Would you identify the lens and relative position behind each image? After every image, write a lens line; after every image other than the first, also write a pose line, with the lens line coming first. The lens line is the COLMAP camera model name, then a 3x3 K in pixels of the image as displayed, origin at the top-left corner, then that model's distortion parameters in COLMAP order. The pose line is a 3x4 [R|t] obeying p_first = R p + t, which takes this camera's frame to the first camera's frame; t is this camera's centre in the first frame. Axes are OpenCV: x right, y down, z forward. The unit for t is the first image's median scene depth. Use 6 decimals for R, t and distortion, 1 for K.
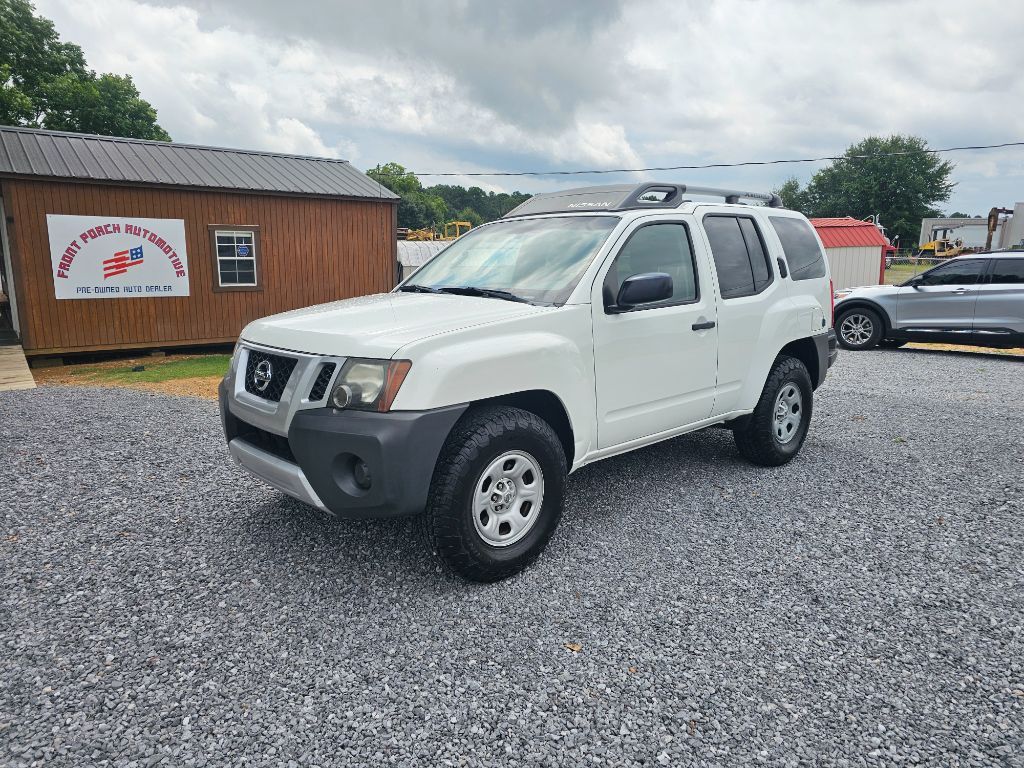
lens RADIAL K [[762.4, 0, 512.0], [0, 762.4, 384.0], [0, 0, 1]] dist [0.021231, -0.006577]
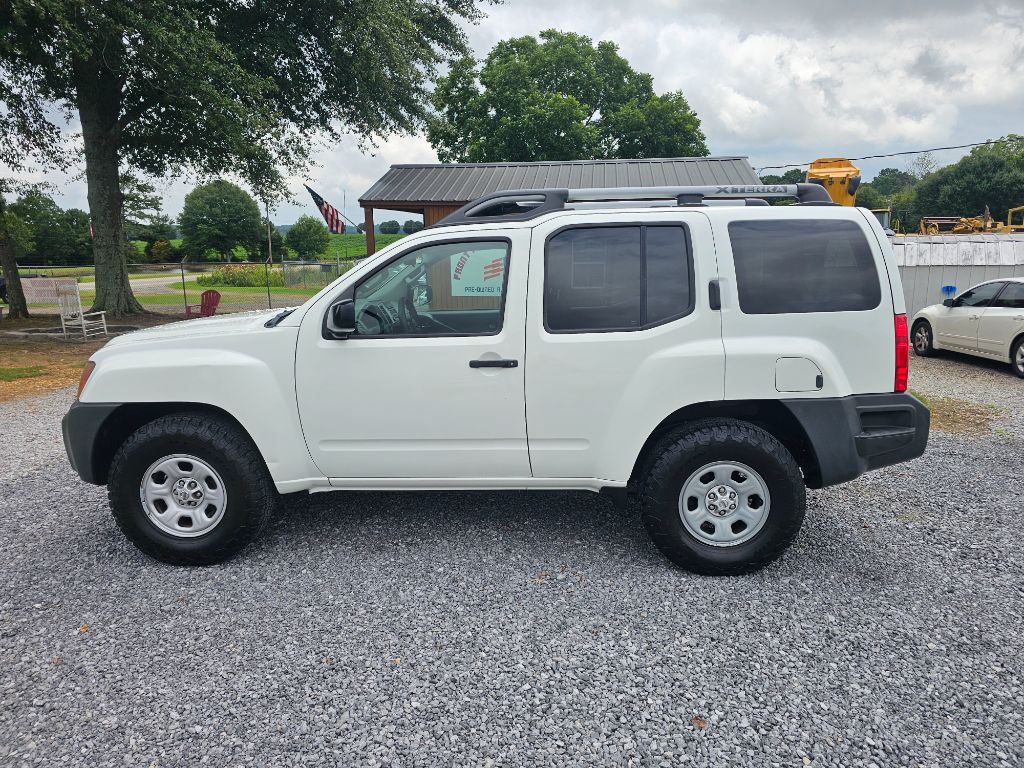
lens RADIAL K [[762.4, 0, 512.0], [0, 762.4, 384.0], [0, 0, 1]] dist [0.021231, -0.006577]
pose [[0.667619, 0.120758, -0.734645, 0.193346], [-0.116143, 0.991570, 0.057443, -0.023011], [0.735388, 0.046974, 0.676016, 0.100826]]
